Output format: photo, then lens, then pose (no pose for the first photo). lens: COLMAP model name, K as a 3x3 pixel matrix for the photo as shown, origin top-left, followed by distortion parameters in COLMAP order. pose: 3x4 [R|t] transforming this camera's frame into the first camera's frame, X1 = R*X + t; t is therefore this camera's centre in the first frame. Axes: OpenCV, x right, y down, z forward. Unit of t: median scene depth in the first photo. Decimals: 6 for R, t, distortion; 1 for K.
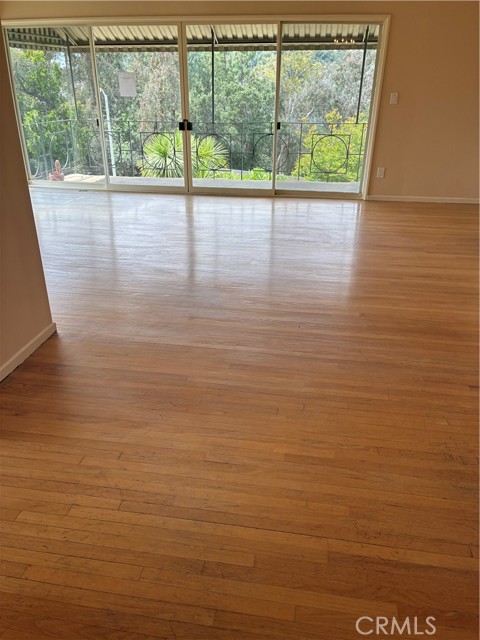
lens RADIAL K [[486.9, 0, 240.3], [0, 486.9, 323.0], [0, 0, 1]] dist [0.051489, -0.068159]
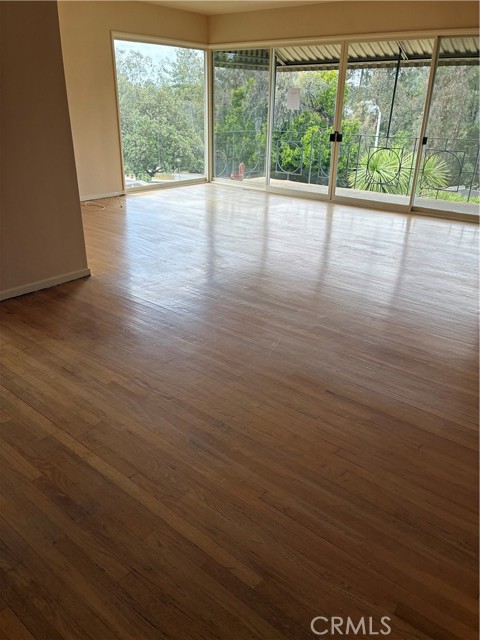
lens RADIAL K [[486.9, 0, 238.9], [0, 486.9, 318.7], [0, 0, 1]] dist [0.051489, -0.068159]
pose [[0.858139, 0.217472, -0.465084, 0.256983], [-0.234857, 0.971802, 0.021070, 0.002887], [0.456551, 0.091147, 0.885016, 0.006755]]
